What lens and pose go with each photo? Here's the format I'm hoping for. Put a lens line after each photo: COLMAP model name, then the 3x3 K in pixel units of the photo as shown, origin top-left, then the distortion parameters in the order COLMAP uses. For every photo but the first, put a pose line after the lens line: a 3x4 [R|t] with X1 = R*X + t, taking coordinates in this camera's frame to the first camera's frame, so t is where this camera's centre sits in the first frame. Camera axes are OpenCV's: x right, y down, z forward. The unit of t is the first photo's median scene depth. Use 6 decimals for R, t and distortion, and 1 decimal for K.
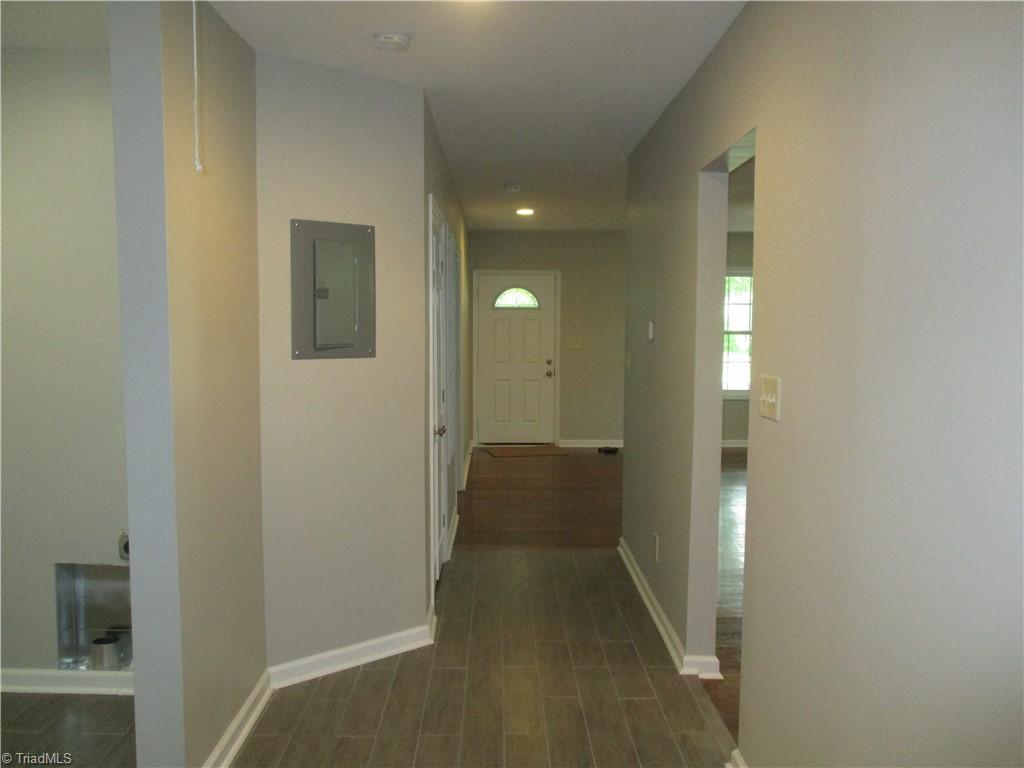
lens RADIAL K [[851.5, 0, 514.4], [0, 851.5, 402.3], [0, 0, 1]] dist [-0.020420, -0.001185]
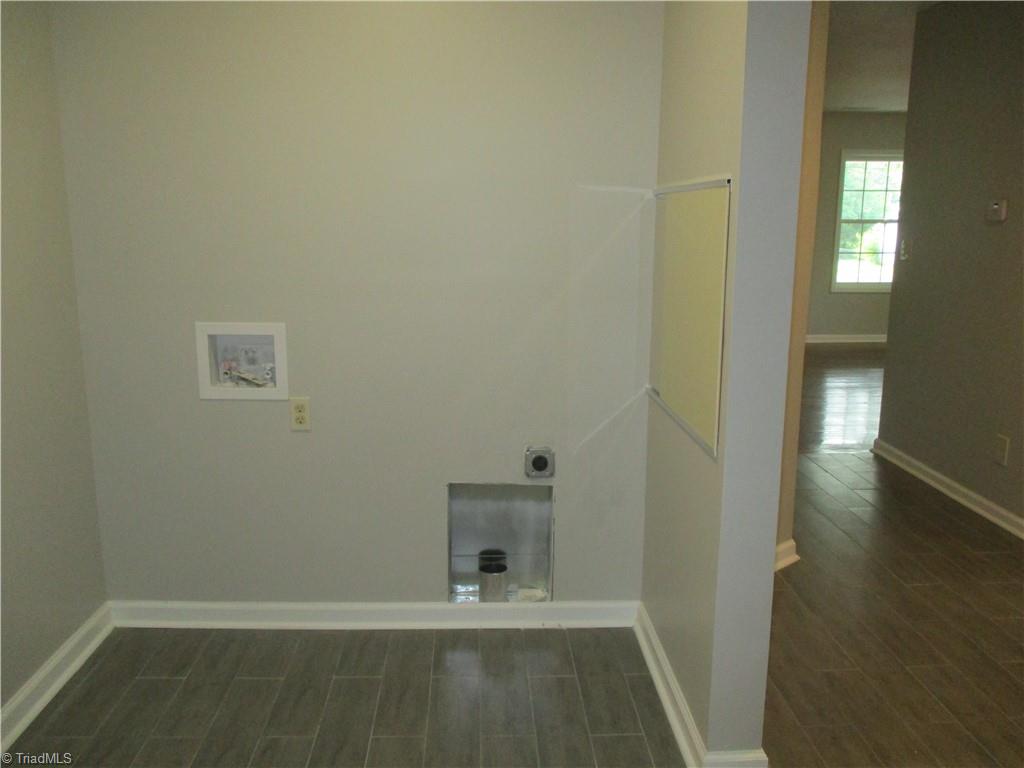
lens RADIAL K [[851.5, 0, 514.4], [0, 851.5, 402.3], [0, 0, 1]] dist [-0.020420, -0.001185]
pose [[0.999566, -0.014611, 0.025580, -0.487431], [0.011496, 0.992952, 0.117960, 0.007111], [-0.027124, -0.117614, 0.992689, 0.146884]]
